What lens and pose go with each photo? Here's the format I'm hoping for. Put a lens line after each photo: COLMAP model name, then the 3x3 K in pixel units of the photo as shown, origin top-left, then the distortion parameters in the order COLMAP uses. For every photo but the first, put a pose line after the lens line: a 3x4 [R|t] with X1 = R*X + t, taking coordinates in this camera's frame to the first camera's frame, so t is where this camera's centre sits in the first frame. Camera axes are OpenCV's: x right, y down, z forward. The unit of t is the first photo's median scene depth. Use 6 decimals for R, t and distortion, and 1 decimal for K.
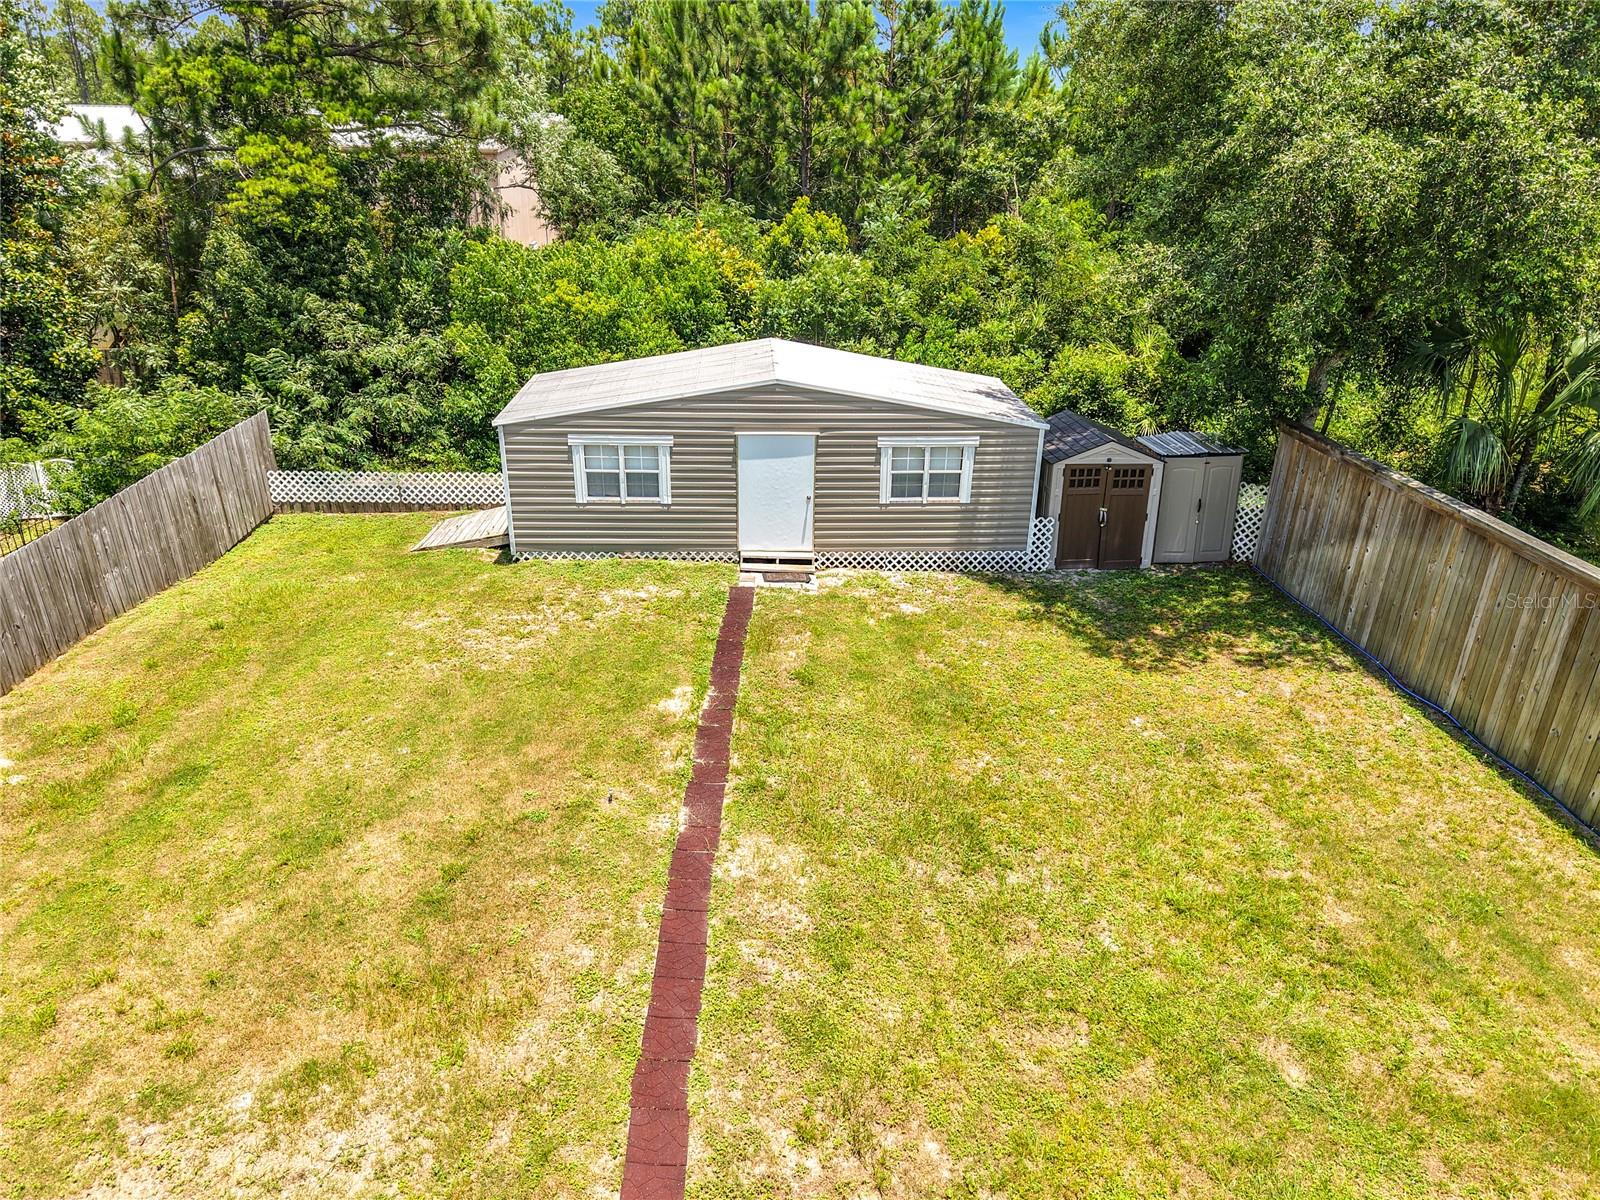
lens RADIAL K [[1077.3, 0, 806.6], [0, 1077.3, 603.7], [0, 0, 1]] dist [0.051623, -0.061844]
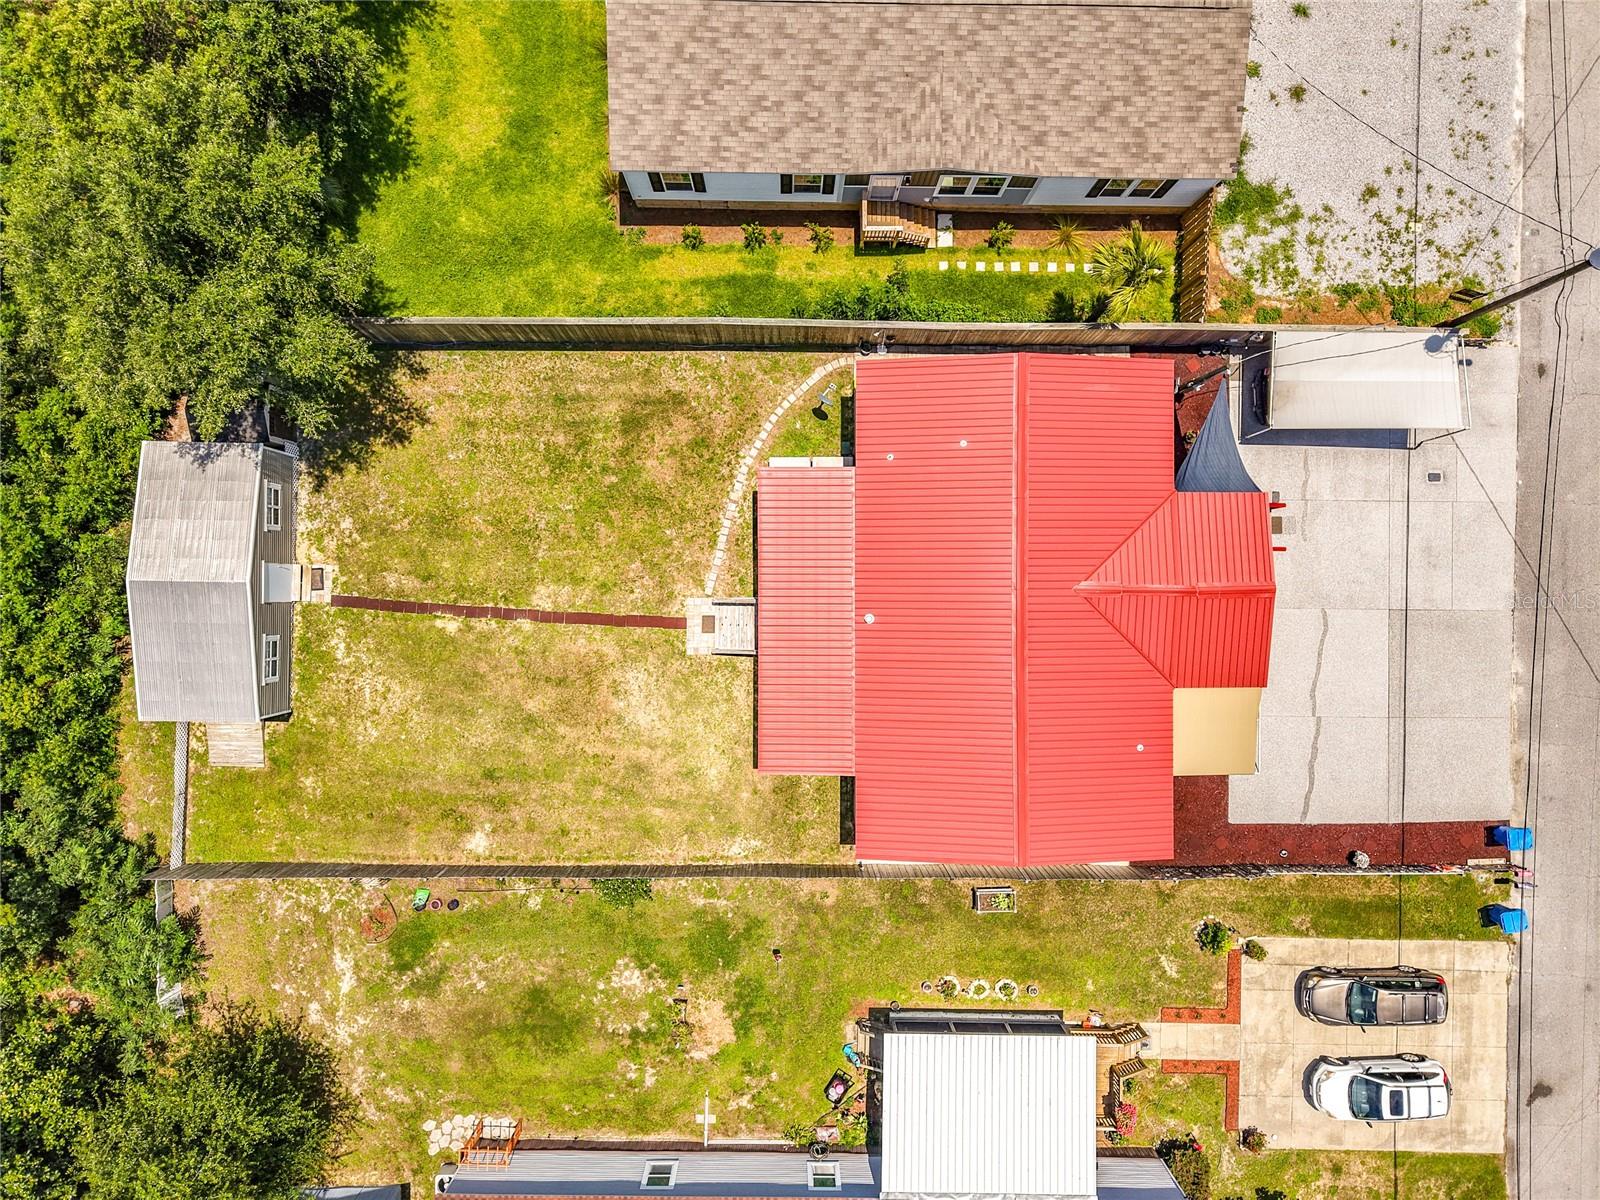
lens RADIAL K [[1077.3, 0, 806.6], [0, 1077.3, 603.7], [0, 0, 1]] dist [0.051623, -0.061844]
pose [[0.067872, -0.997581, -0.015048, 0.033429], [0.373142, 0.011394, 0.927704, -1.766272], [-0.925288, -0.068580, 0.373013, -0.736802]]
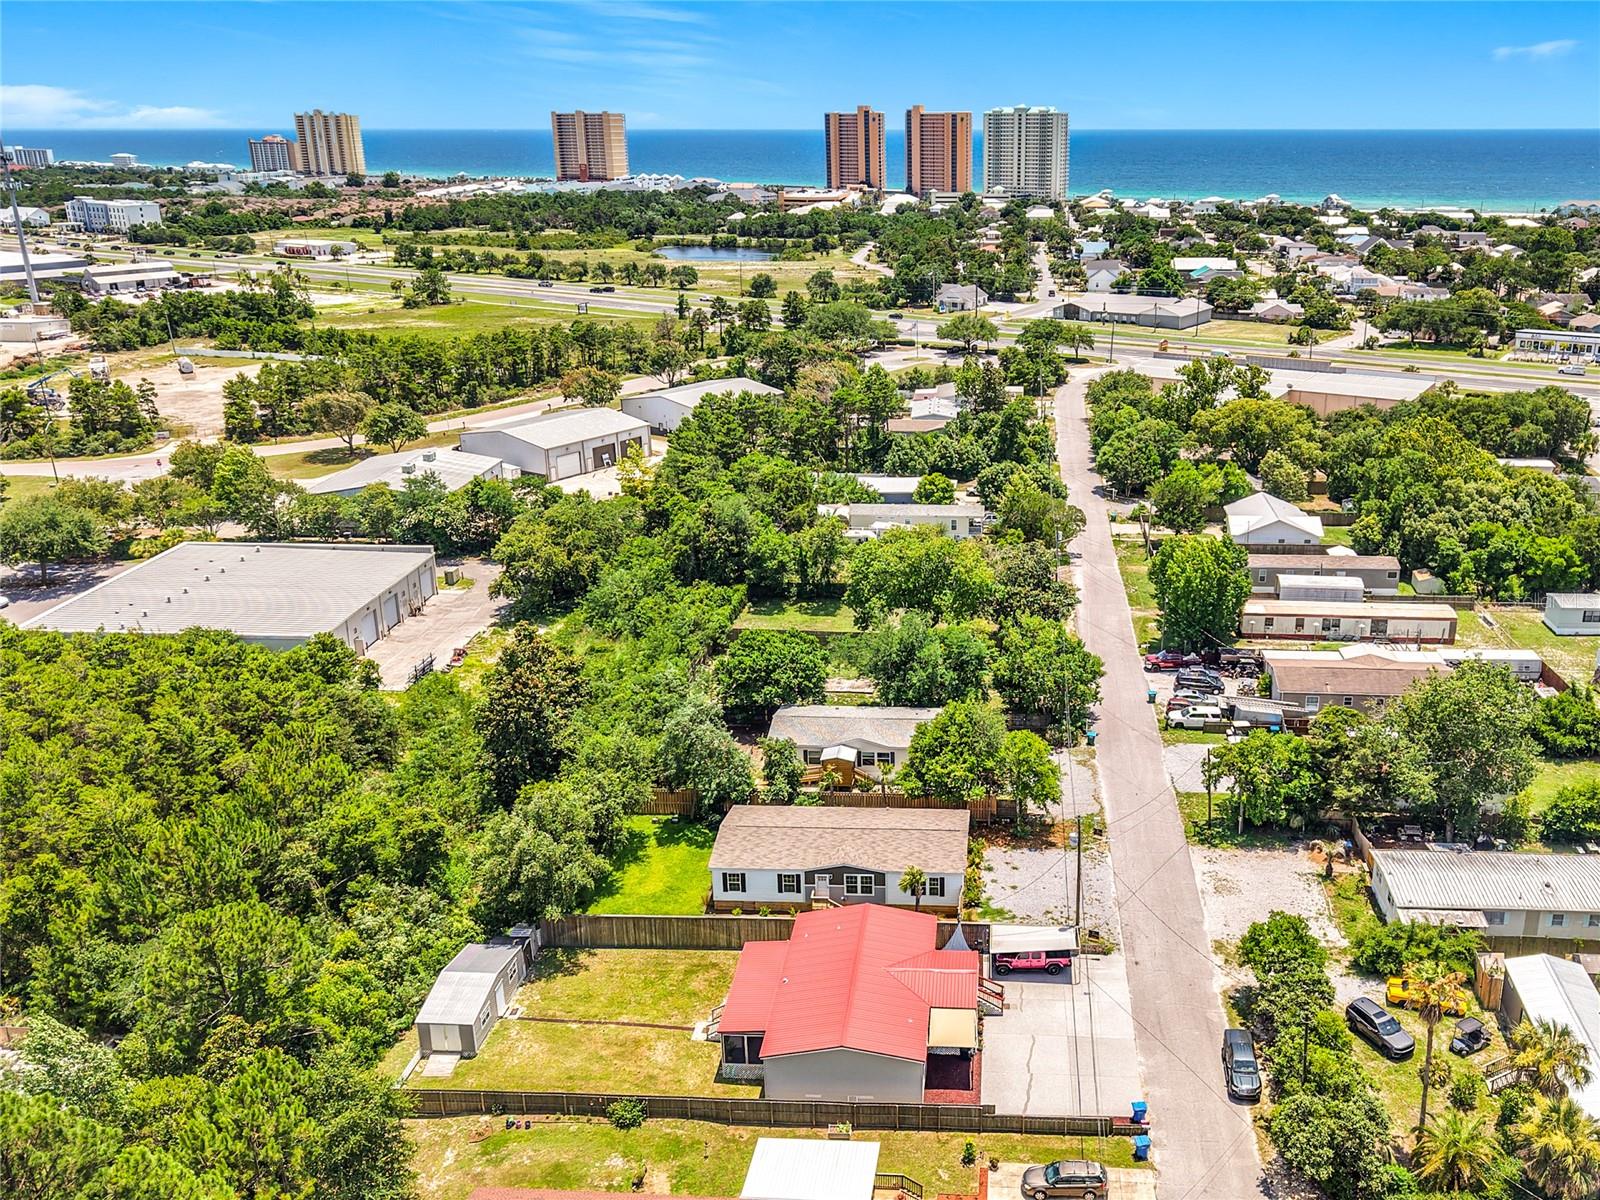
lens RADIAL K [[1381.1, 0, 935.4], [0, 1381.1, 544.4], [0, 0, 1]] dist [0.049069, -0.065915]
pose [[0.113813, -0.296224, 0.948313, -4.716097], [0.388764, 0.891682, 0.231876, -2.408505], [-0.914281, 0.342280, 0.216646, -2.431014]]
